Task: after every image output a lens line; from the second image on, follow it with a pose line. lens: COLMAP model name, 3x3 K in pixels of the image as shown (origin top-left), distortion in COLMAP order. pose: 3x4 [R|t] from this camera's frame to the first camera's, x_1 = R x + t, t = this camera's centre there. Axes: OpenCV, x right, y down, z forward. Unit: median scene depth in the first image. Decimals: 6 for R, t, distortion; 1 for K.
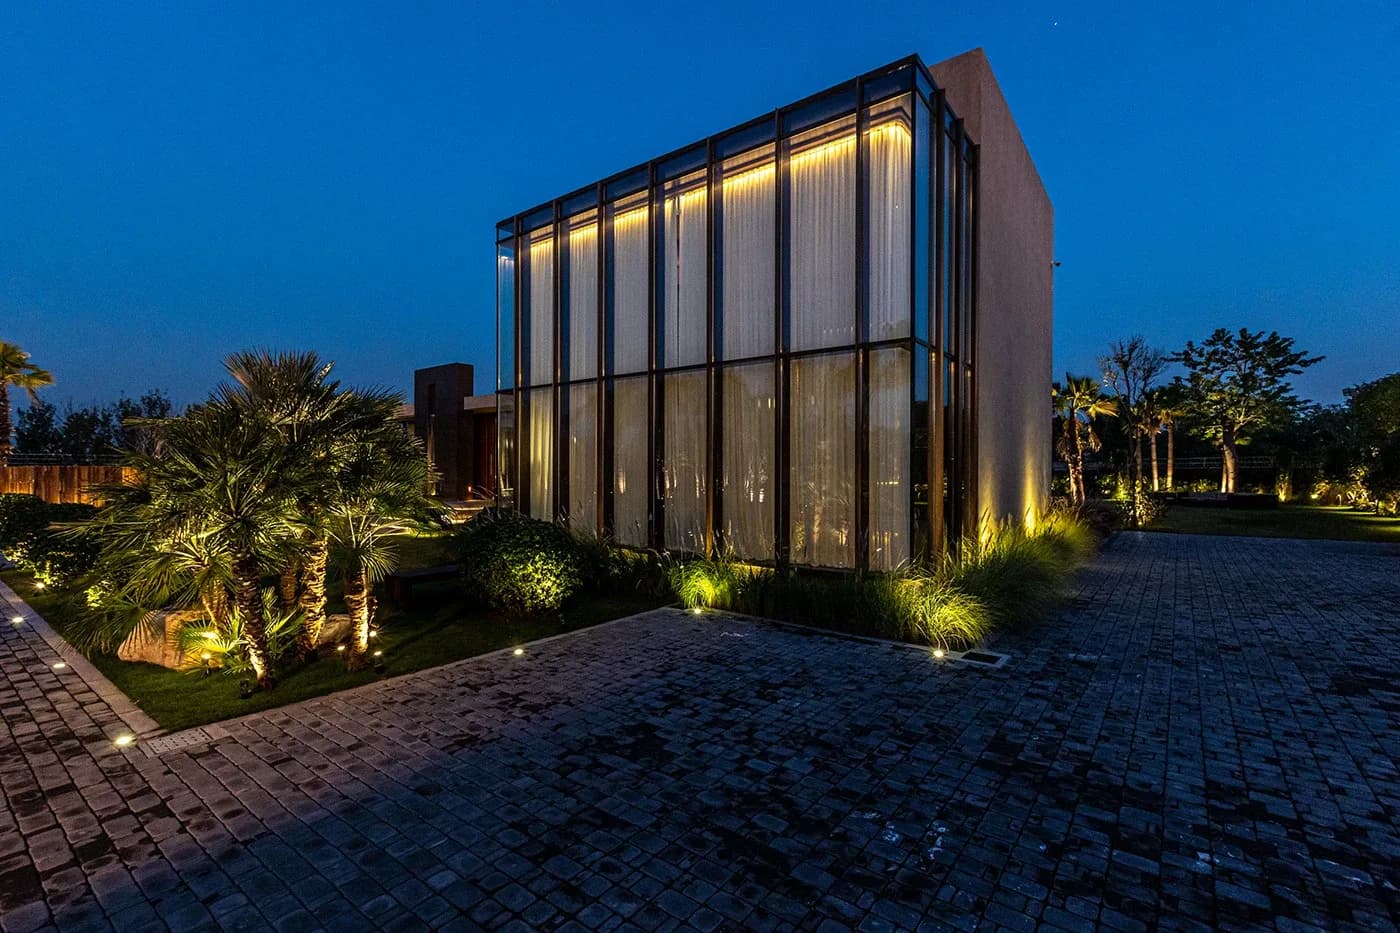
lens RADIAL K [[631.5, 0, 703.7], [0, 631.5, 469.6], [0, 0, 1]] dist [0.002374, -0.000575]
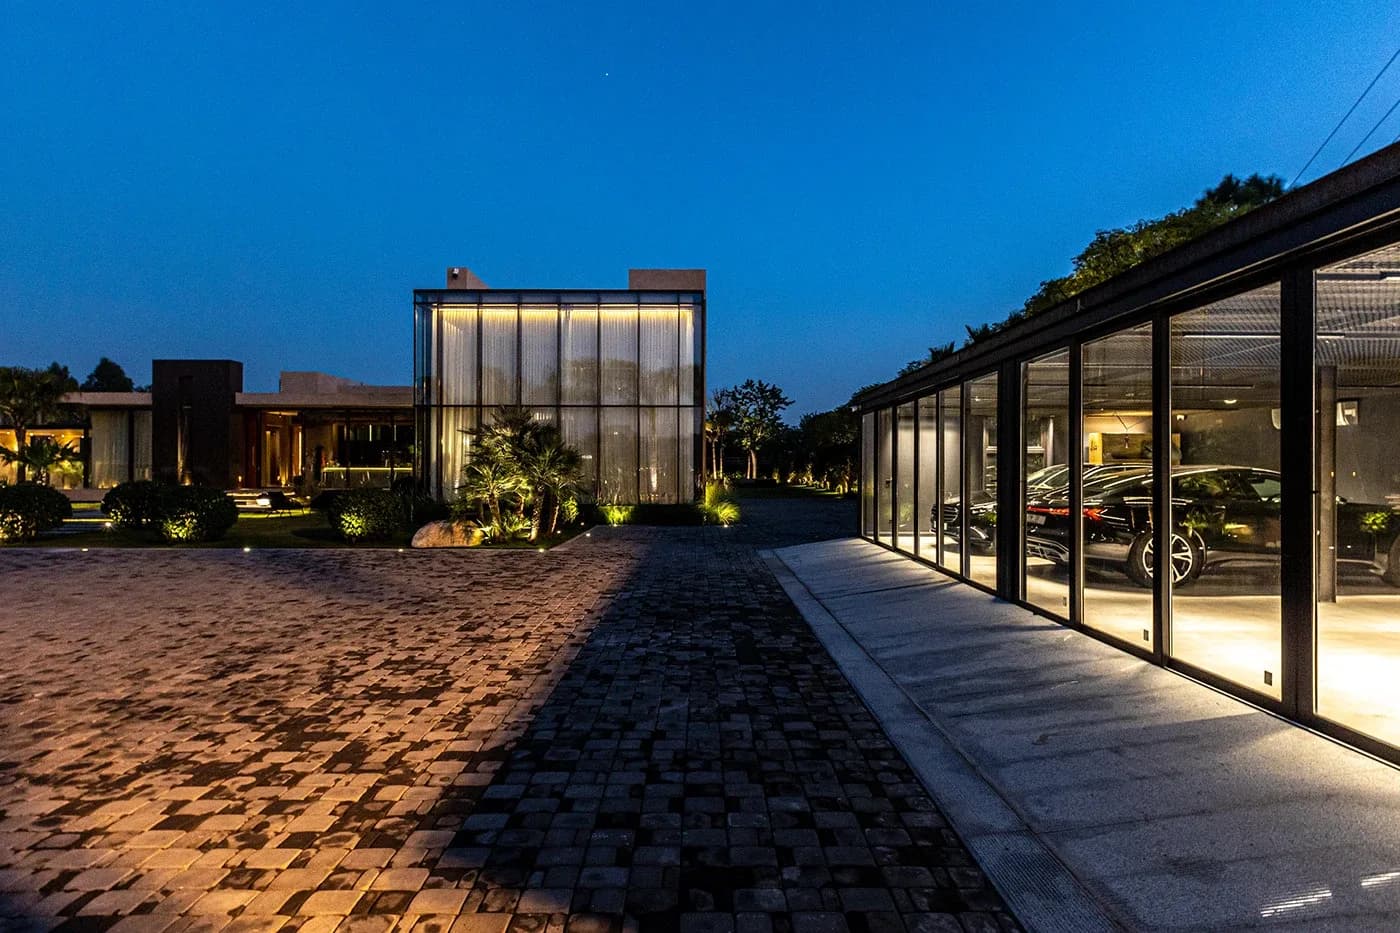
lens RADIAL K [[631.5, 0, 703.7], [0, 631.5, 469.6], [0, 0, 1]] dist [0.002374, -0.000575]
pose [[0.791317, -0.001071, 0.611405, -0.298784], [-0.001114, 0.999994, 0.003194, 0.007713], [-0.611405, -0.003209, 0.791311, -0.241405]]
